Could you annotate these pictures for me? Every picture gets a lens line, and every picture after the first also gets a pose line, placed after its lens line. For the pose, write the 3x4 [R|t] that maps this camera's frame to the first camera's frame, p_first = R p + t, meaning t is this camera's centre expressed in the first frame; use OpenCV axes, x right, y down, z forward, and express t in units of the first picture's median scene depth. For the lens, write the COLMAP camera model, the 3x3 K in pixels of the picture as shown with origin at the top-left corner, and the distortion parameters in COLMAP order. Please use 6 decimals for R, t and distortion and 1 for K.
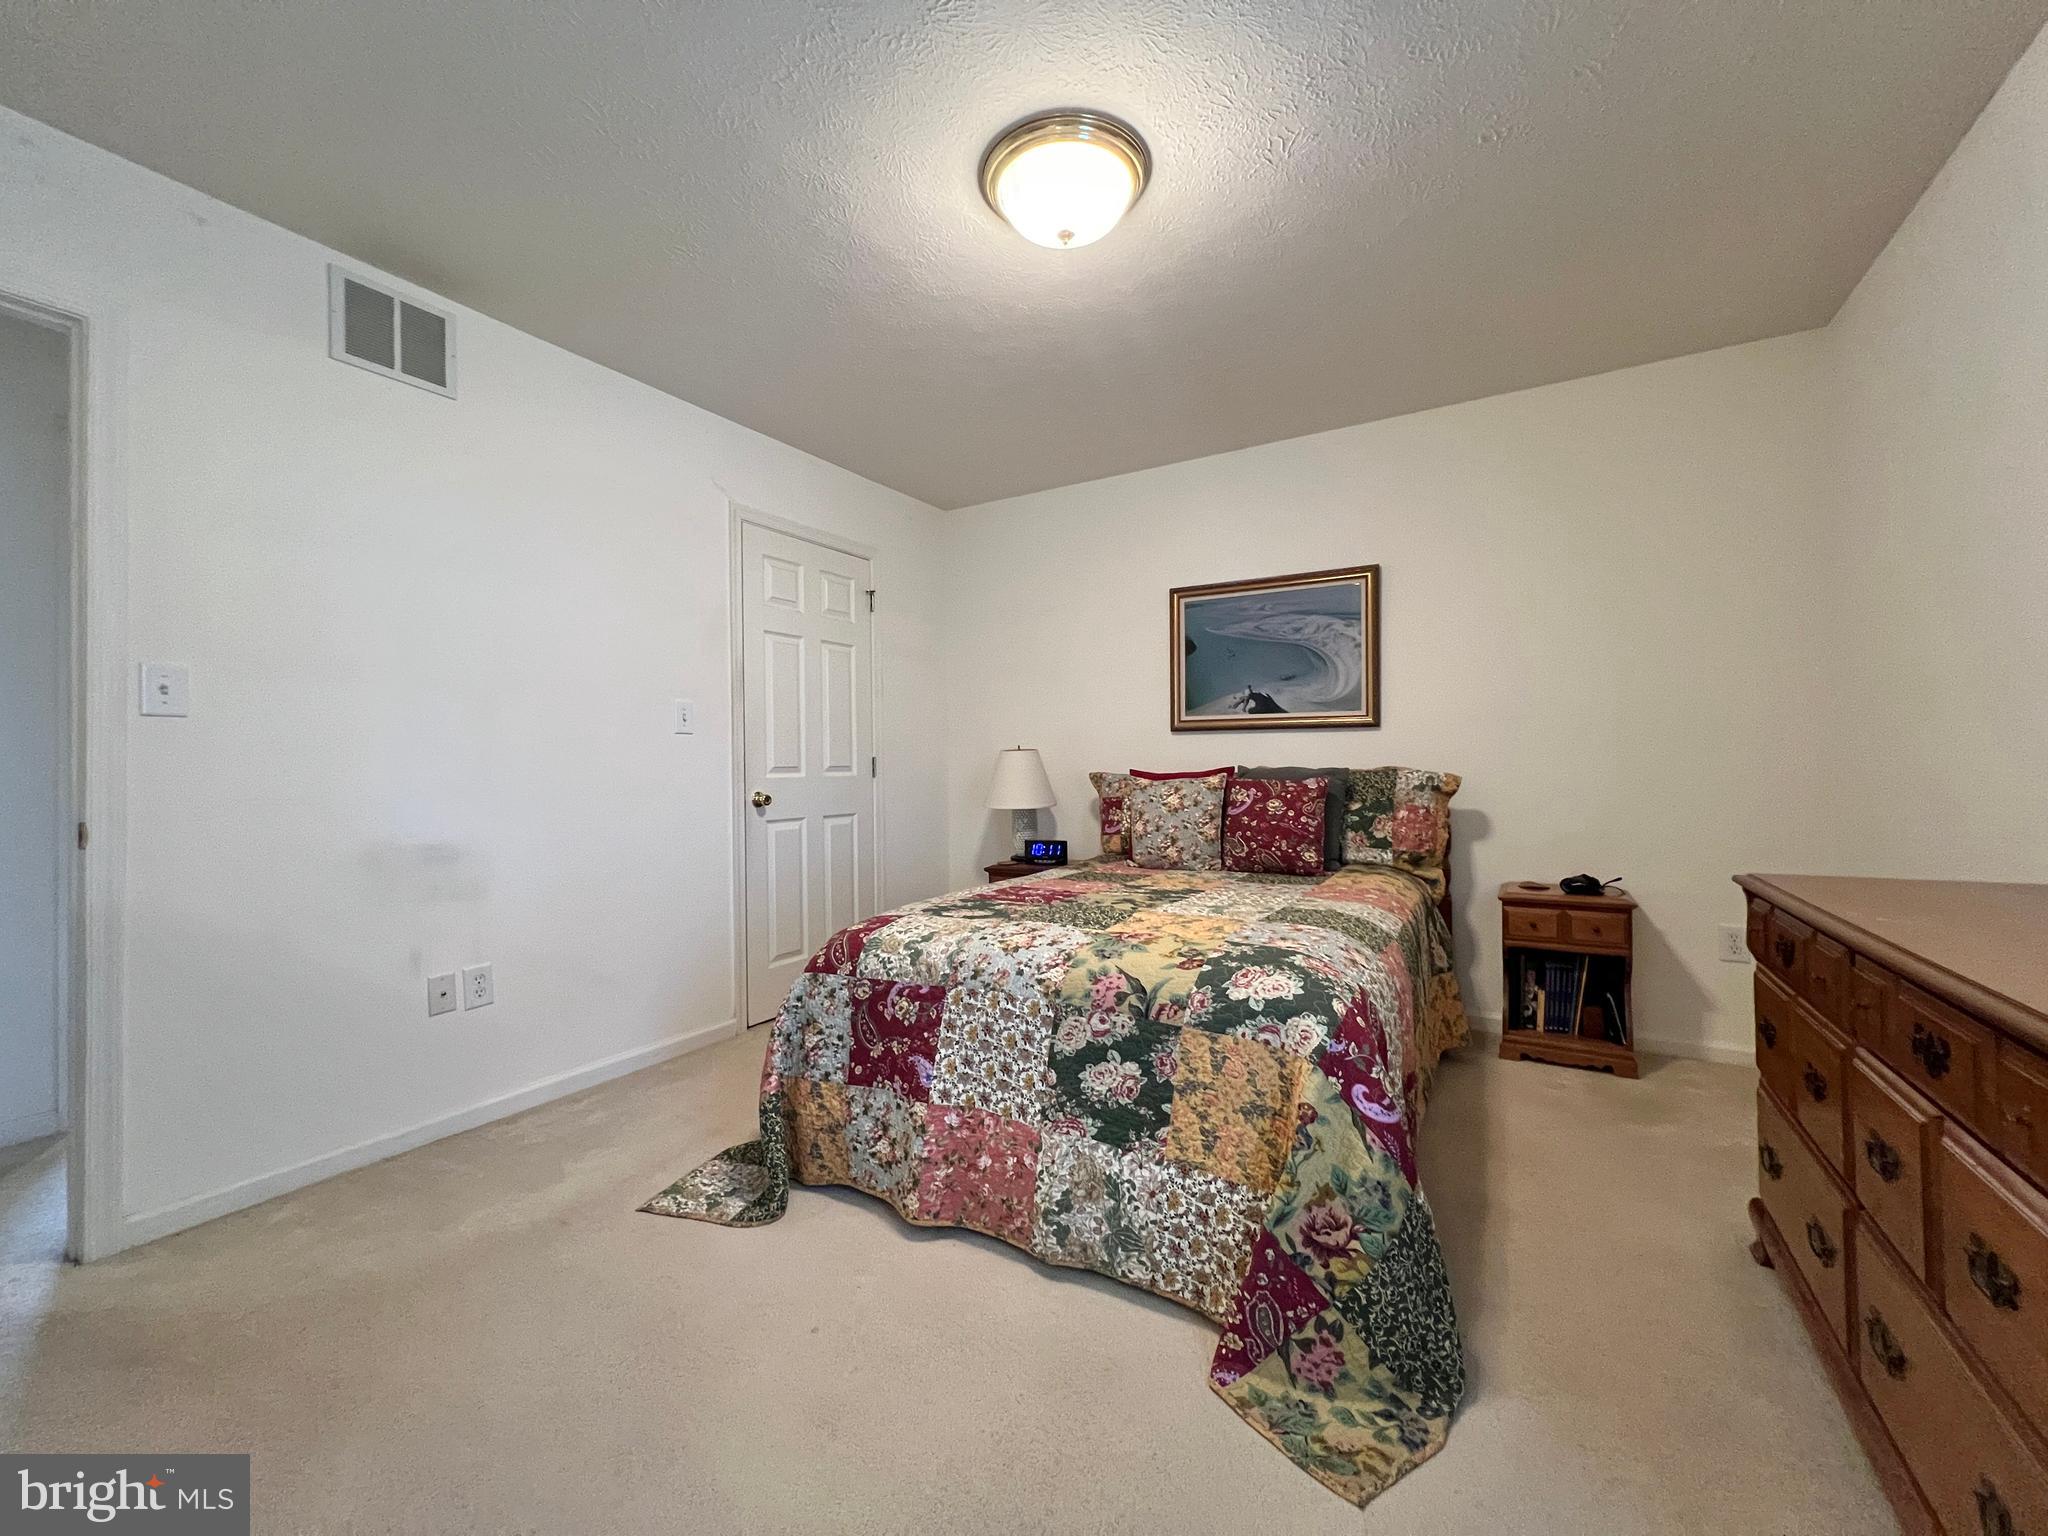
lens RADIAL K [[819.3, 0, 1029.3], [0, 819.3, 759.4], [0, 0, 1]] dist [0.003400, 0.000526]
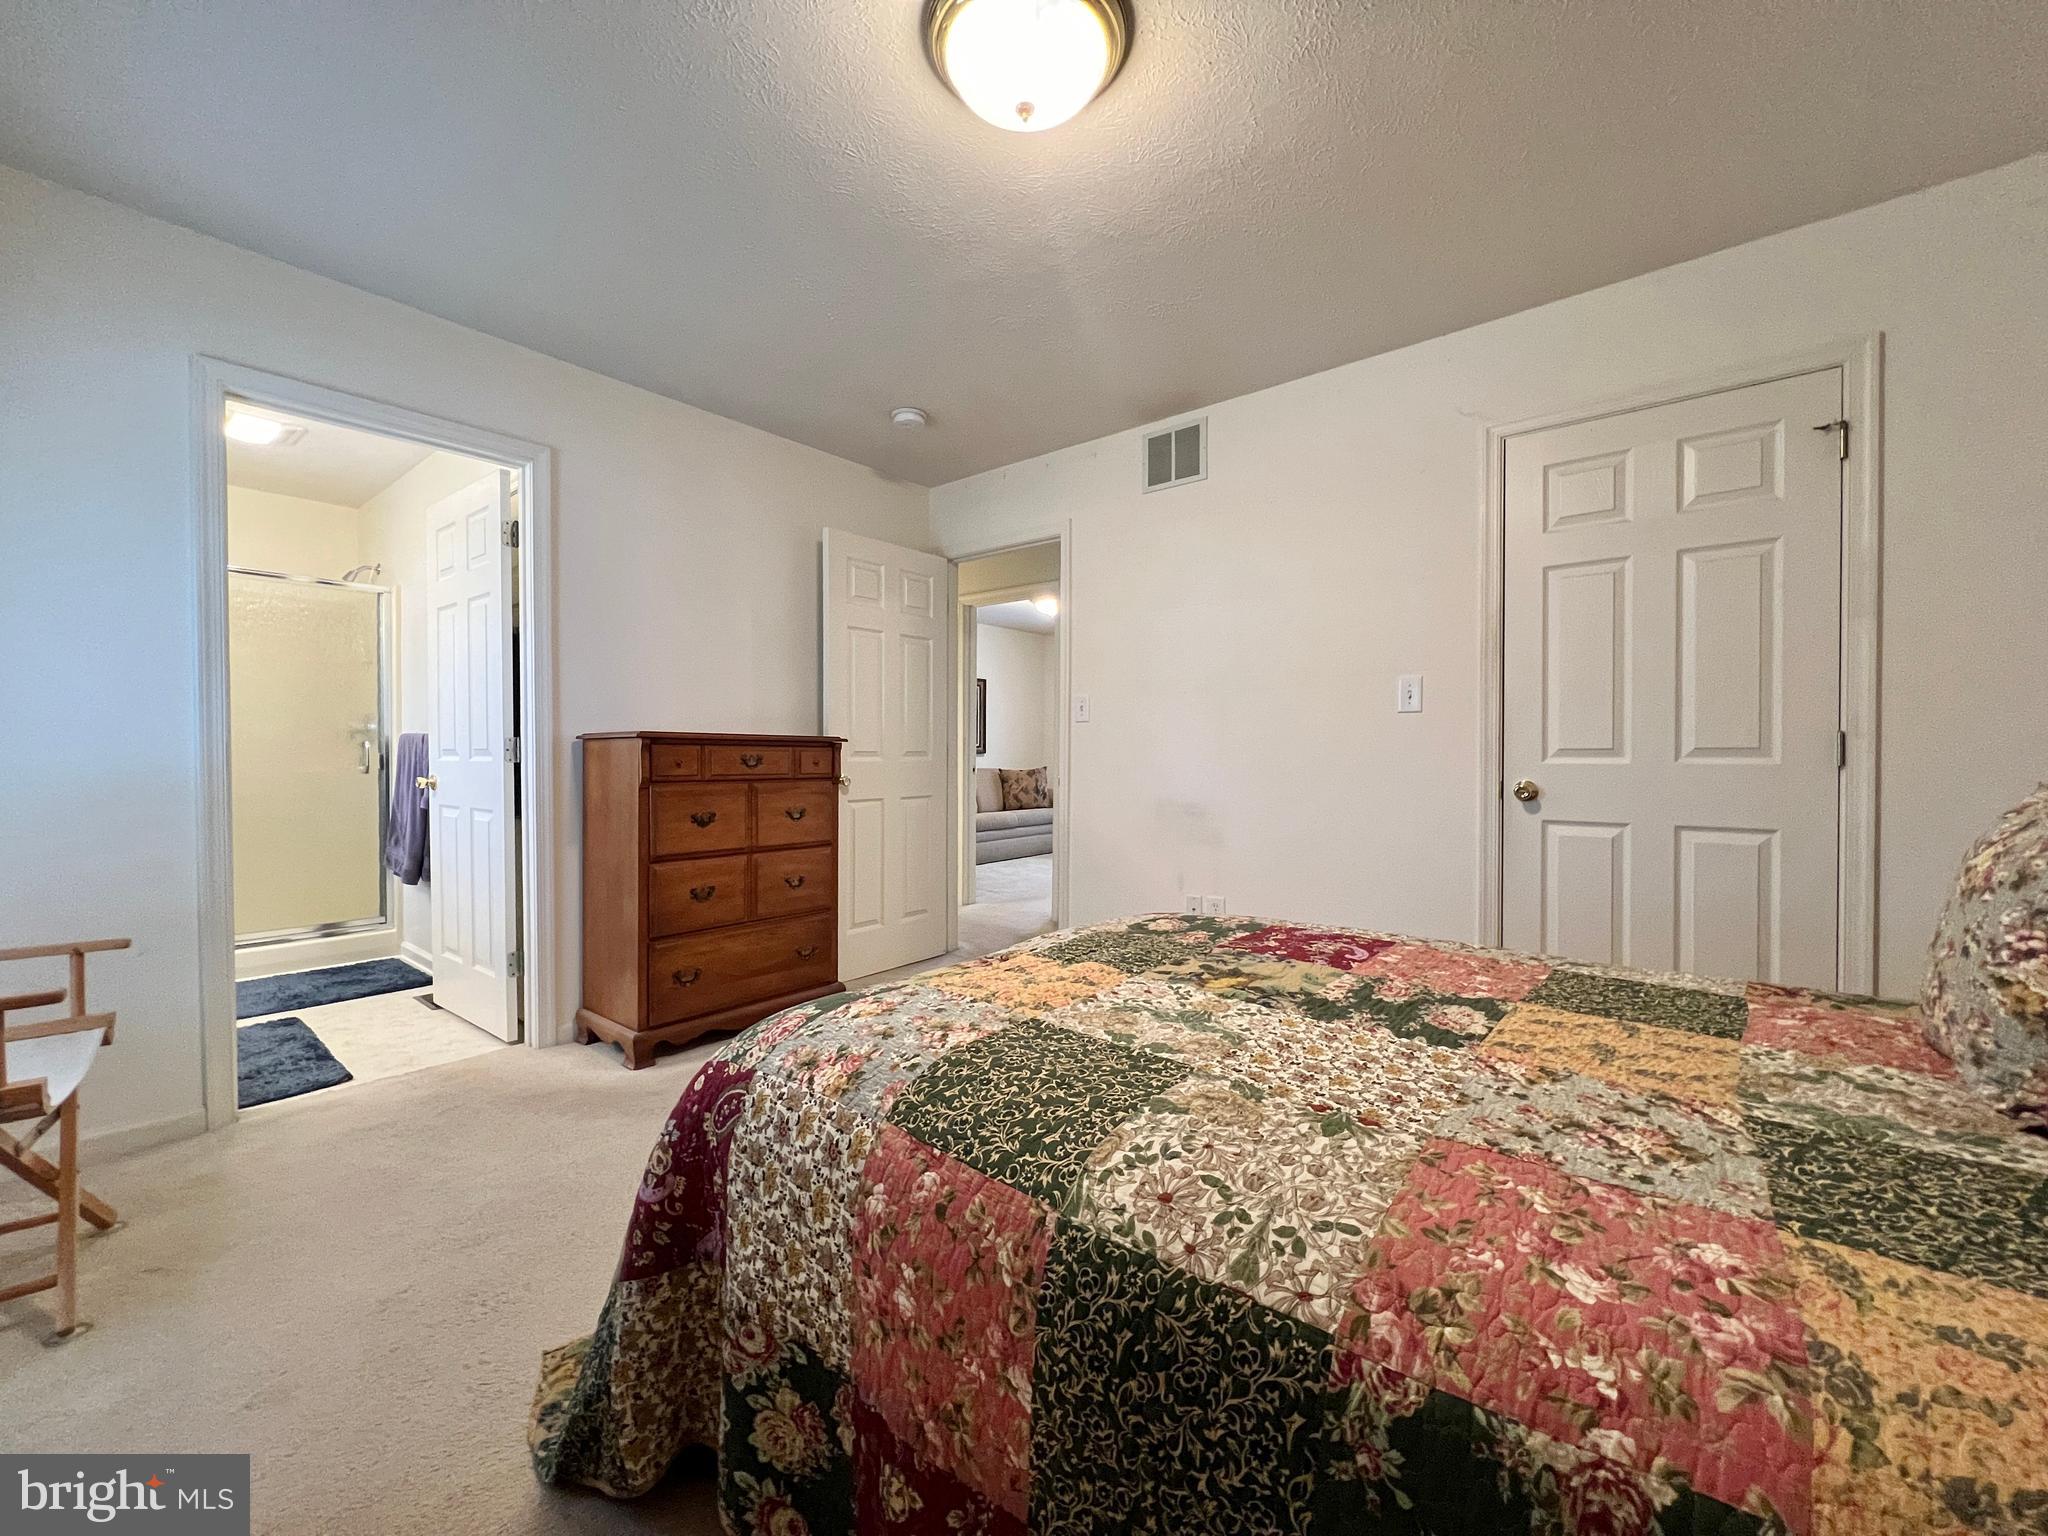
lens RADIAL K [[819.3, 0, 1029.3], [0, 819.3, 759.4], [0, 0, 1]] dist [0.003400, 0.000526]
pose [[-0.159787, 0.024887, -0.986838, 0.699933], [0.013278, 0.999646, 0.023060, -0.007097], [0.987062, -0.009419, -0.160060, 0.919850]]
